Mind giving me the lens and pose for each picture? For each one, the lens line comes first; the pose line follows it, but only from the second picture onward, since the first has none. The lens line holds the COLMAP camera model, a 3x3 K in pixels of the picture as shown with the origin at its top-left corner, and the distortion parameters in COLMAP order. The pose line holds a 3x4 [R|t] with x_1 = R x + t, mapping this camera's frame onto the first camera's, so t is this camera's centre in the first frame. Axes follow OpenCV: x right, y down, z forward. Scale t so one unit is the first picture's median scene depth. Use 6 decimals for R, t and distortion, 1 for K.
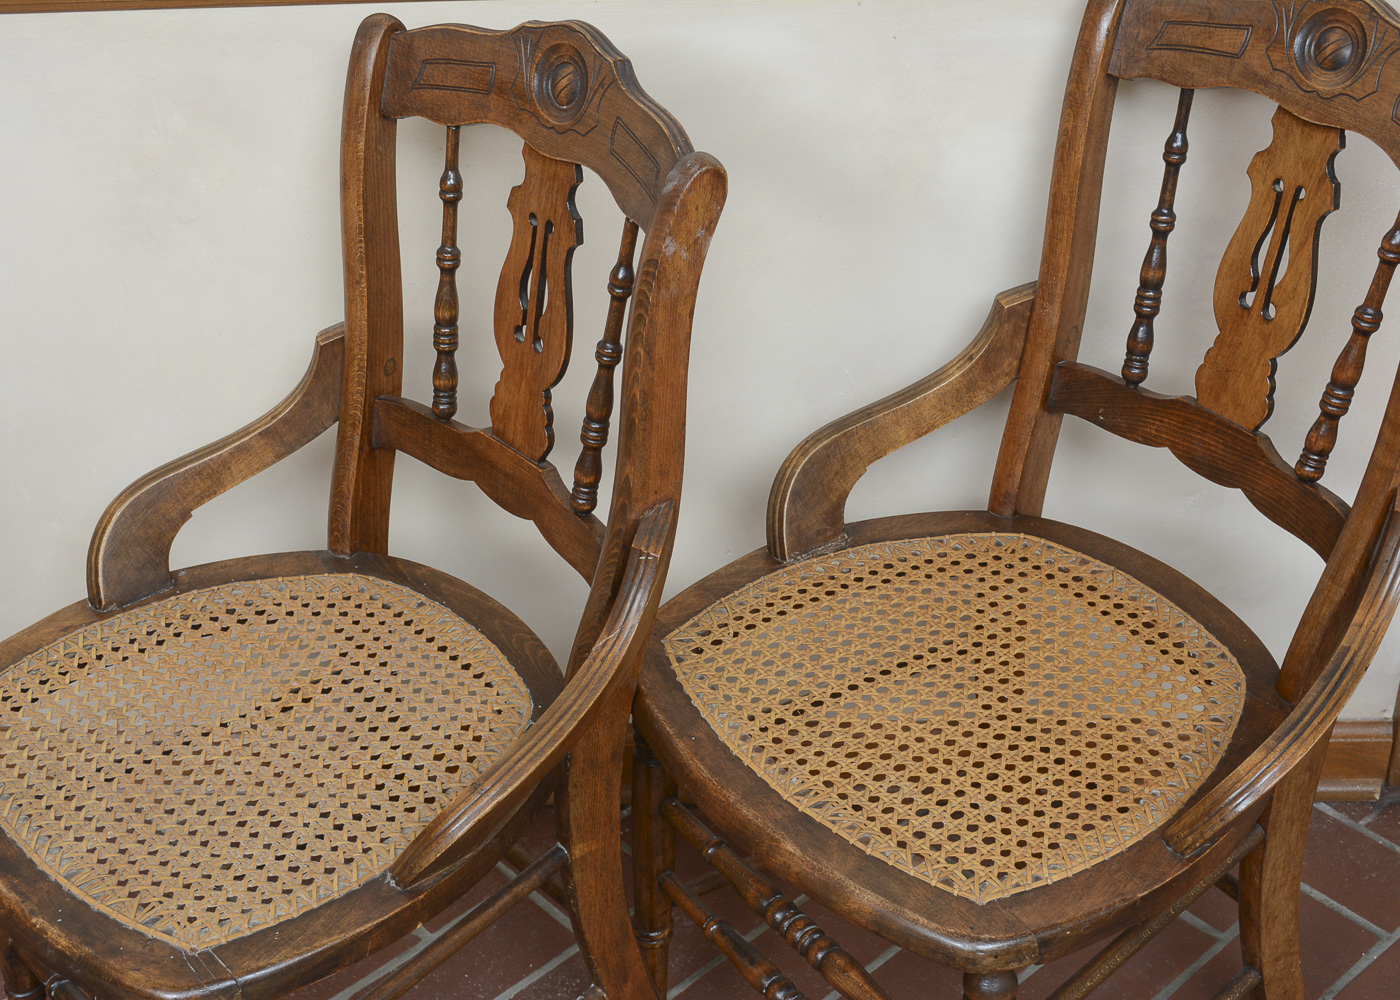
lens RADIAL K [[1981.1, 0, 700.0], [0, 1981.1, 500.0], [0, 0, 1]] dist [-0.034615, 0.019791]
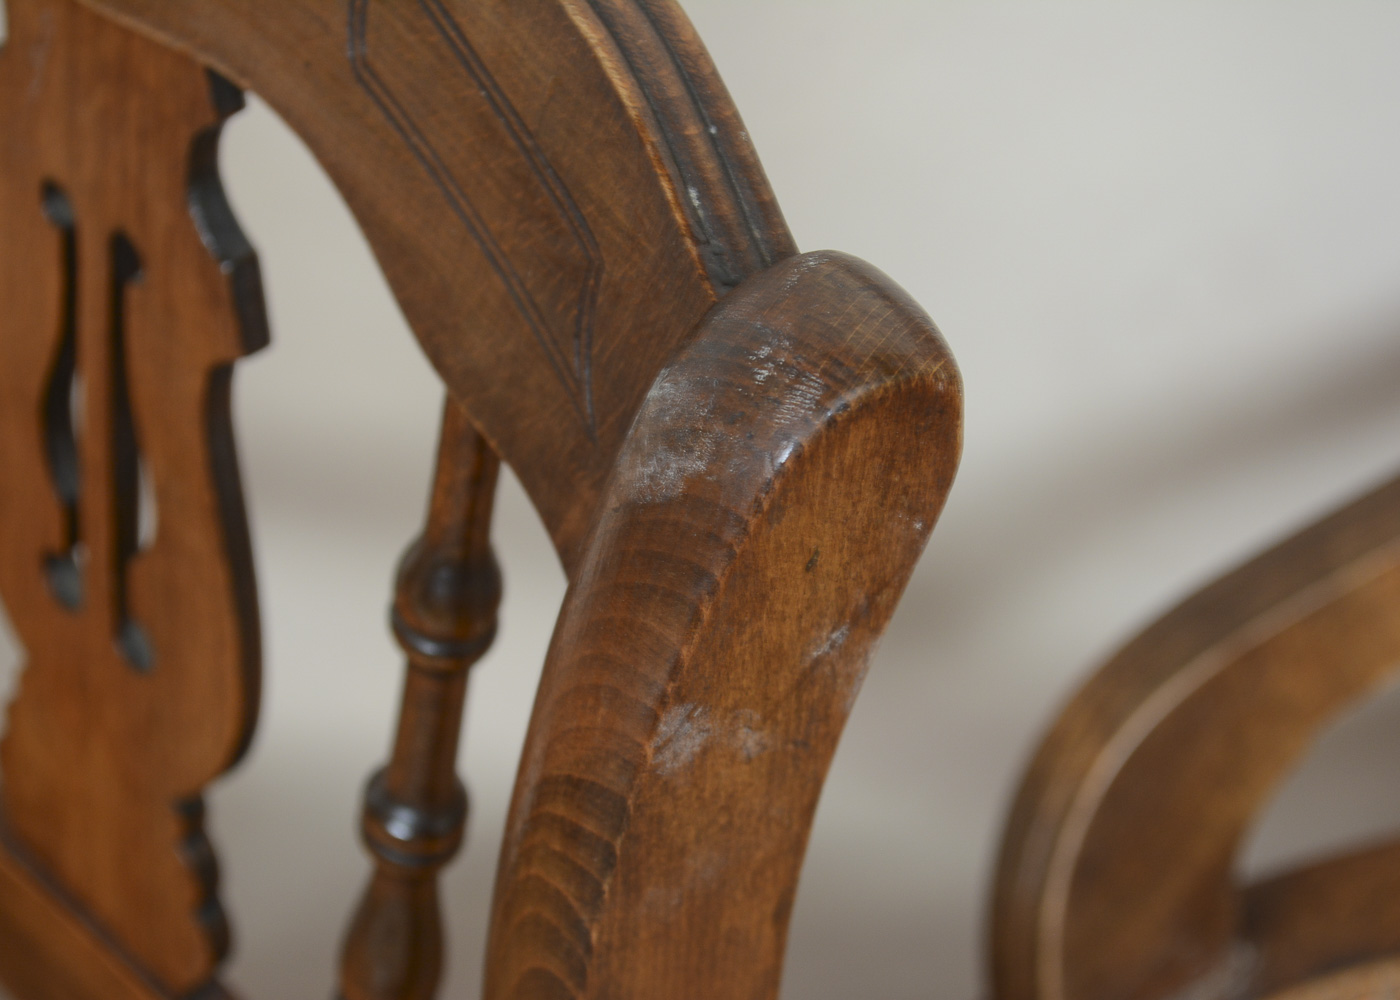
lens RADIAL K [[3303.0, 0, 700.0], [0, 3303.0, 500.0], [0, 0, 1]] dist [0.006688, 0.162076]
pose [[0.998516, -0.051787, 0.016861, -0.017162], [0.045274, 0.961354, 0.271568, -0.235153], [-0.030273, -0.270401, 0.962272, 0.669902]]
